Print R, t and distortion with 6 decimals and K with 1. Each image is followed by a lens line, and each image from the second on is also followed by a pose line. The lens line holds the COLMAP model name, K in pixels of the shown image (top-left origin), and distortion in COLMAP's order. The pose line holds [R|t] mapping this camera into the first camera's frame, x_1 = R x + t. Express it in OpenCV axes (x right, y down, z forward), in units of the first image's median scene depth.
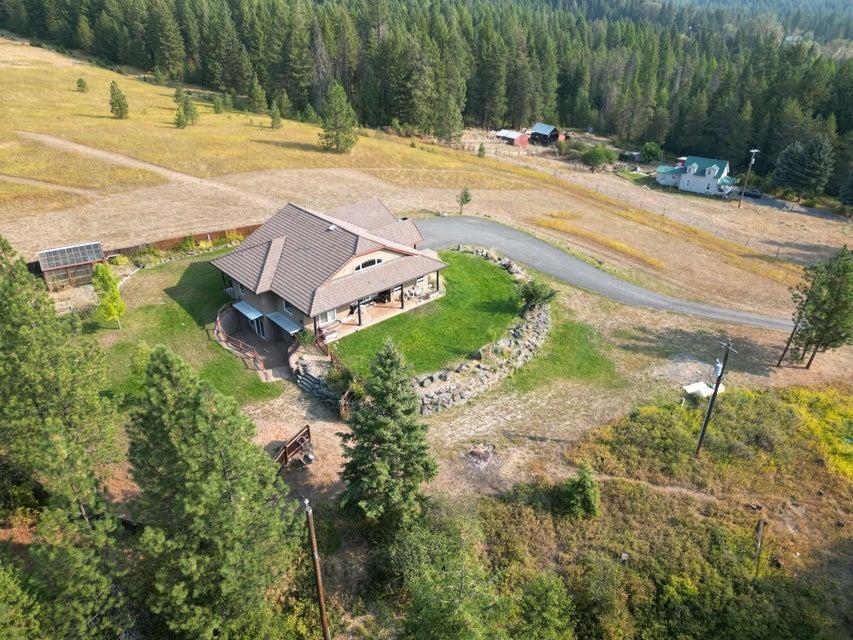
lens RADIAL K [[596.4, 0, 426.5], [0, 596.4, 320.0], [0, 0, 1]] dist [0.063714, -0.057087]
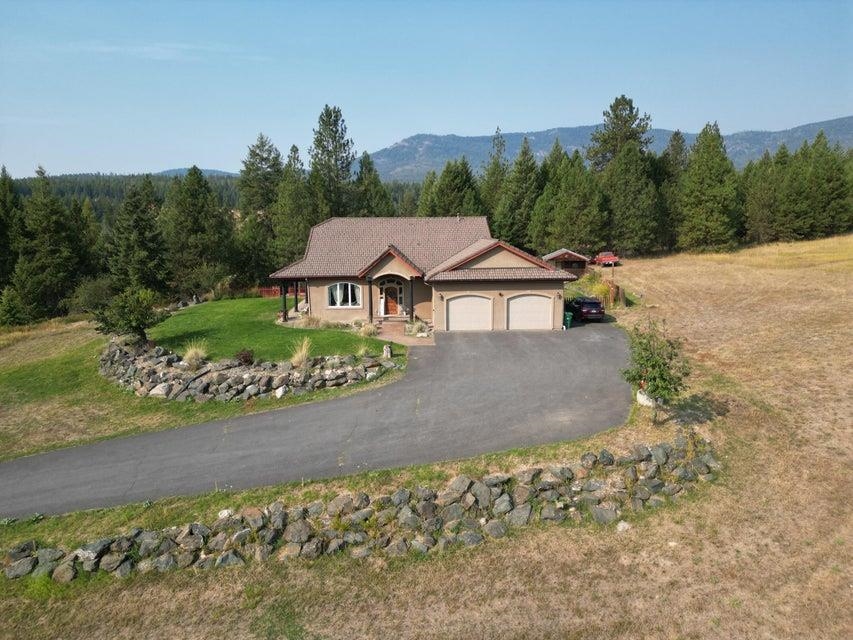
lens RADIAL K [[596.4, 0, 426.5], [0, 596.4, 320.0], [0, 0, 1]] dist [0.063714, -0.057087]
pose [[-0.631705, 0.126277, -0.764855, 0.445568], [-0.375100, 0.813661, 0.444135, -0.415474], [0.678416, 0.567459, -0.466628, 1.431245]]
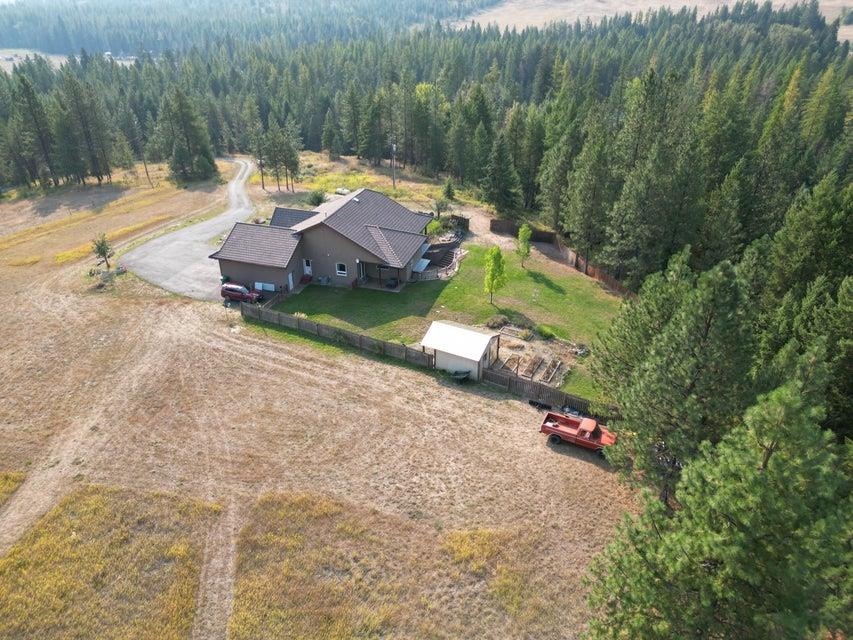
lens RADIAL K [[596.4, 0, 426.5], [0, 596.4, 320.0], [0, 0, 1]] dist [0.063714, -0.057087]
pose [[-0.520524, -0.422716, 0.741867, -1.202203], [0.415067, 0.634015, 0.652490, -0.709318], [-0.746173, 0.647562, -0.154565, 1.169442]]
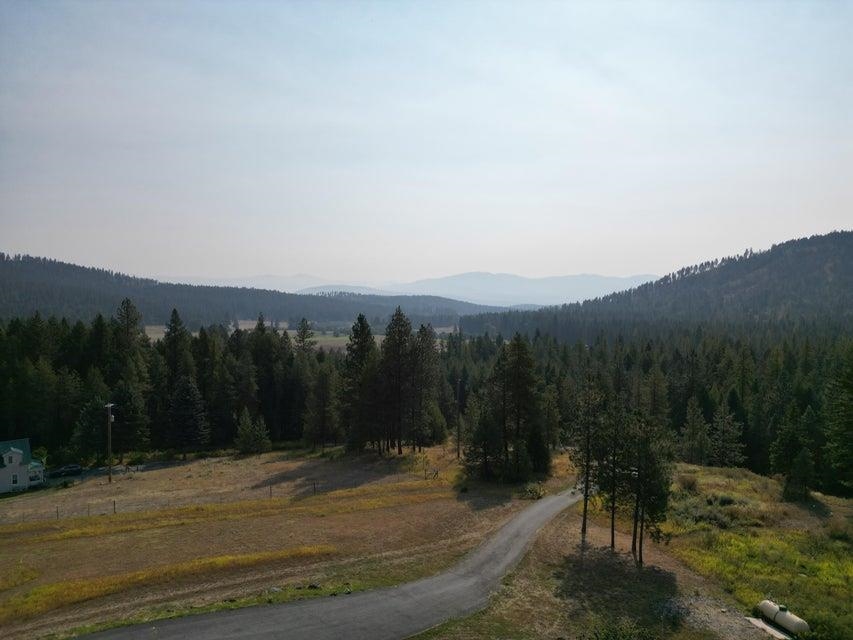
lens RADIAL K [[596.4, 0, 426.5], [0, 596.4, 320.0], [0, 0, 1]] dist [0.063714, -0.057087]
pose [[0.198638, -0.040502, 0.979236, -0.207587], [0.475700, 0.877545, -0.060200, -0.261828], [-0.856885, 0.477780, 0.193581, 0.876785]]
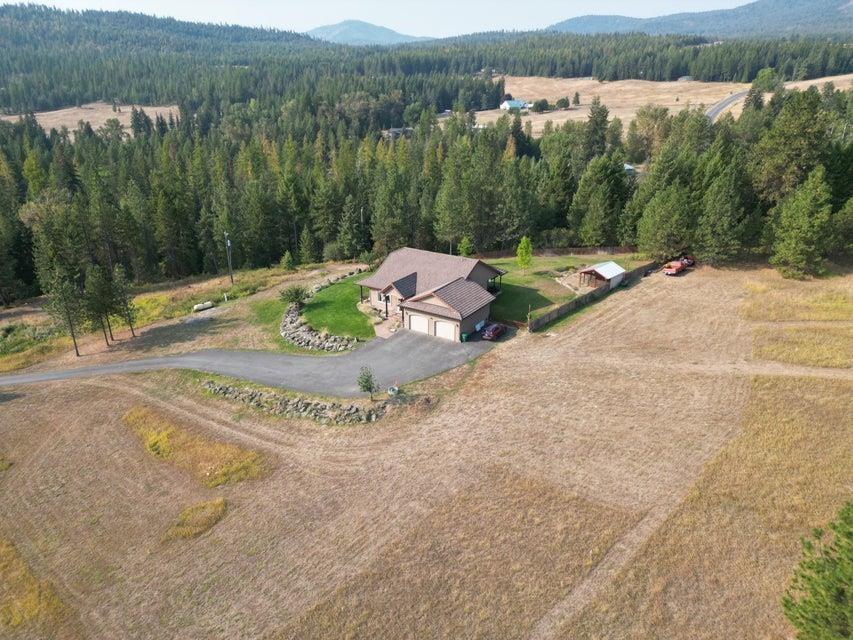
lens RADIAL K [[596.4, 0, 426.5], [0, 596.4, 320.0], [0, 0, 1]] dist [0.063714, -0.057087]
pose [[-0.962148, 0.098725, -0.254017, 0.236150], [-0.137247, 0.629721, 0.764601, -1.137850], [0.235445, 0.770523, -0.592335, 1.914695]]
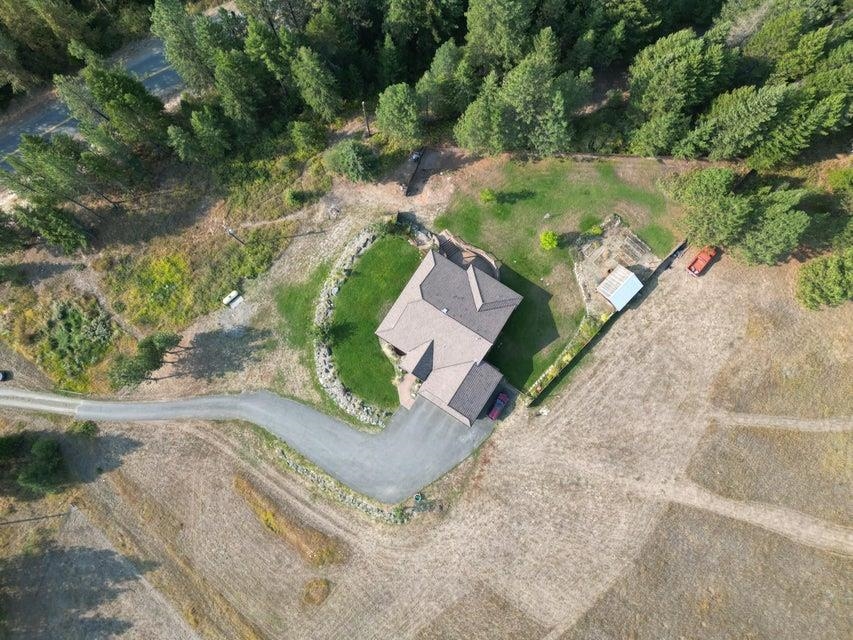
lens RADIAL K [[596.4, 0, 426.5], [0, 596.4, 320.0], [0, 0, 1]] dist [0.063714, -0.057087]
pose [[-0.965582, 0.258683, -0.027113, -0.059745], [-0.123805, -0.365429, 0.922569, -1.489192], [0.228745, 0.894173, 0.384877, 0.388163]]
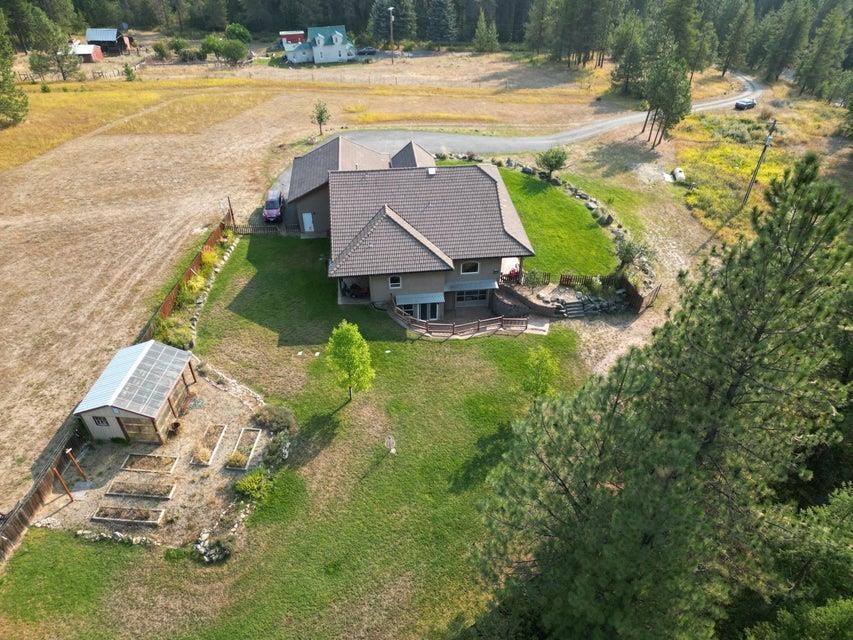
lens RADIAL K [[596.4, 0, 426.5], [0, 596.4, 320.0], [0, 0, 1]] dist [0.063714, -0.057087]
pose [[0.585731, -0.516711, 0.624443, -0.774797], [0.399523, 0.854399, 0.332239, -0.247332], [-0.705195, 0.054877, 0.706886, 0.370918]]
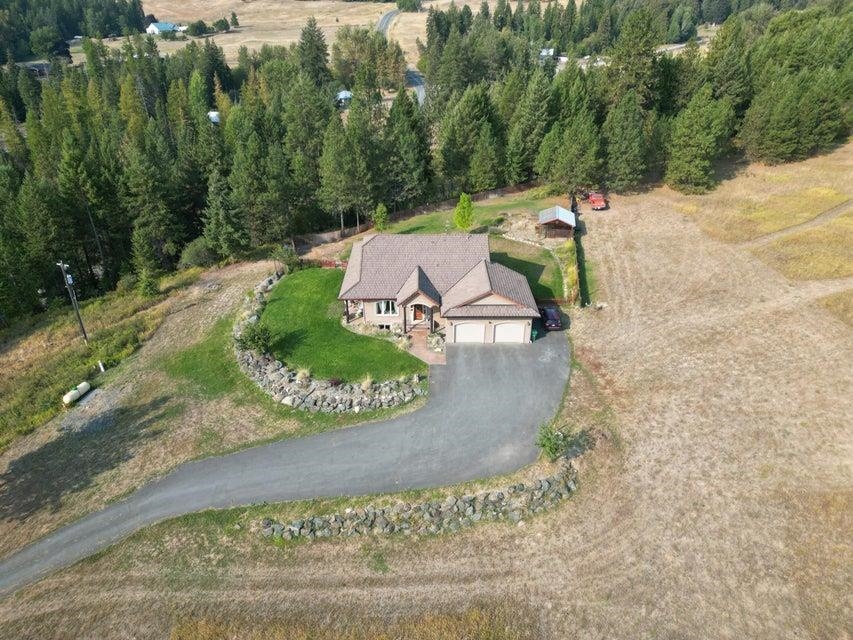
lens RADIAL K [[596.4, 0, 426.5], [0, 596.4, 320.0], [0, 0, 1]] dist [0.063714, -0.057087]
pose [[-0.660795, 0.353481, -0.662119, 0.615701], [-0.370737, 0.613316, 0.697422, -0.824742], [0.652614, 0.706325, -0.274227, 1.368557]]
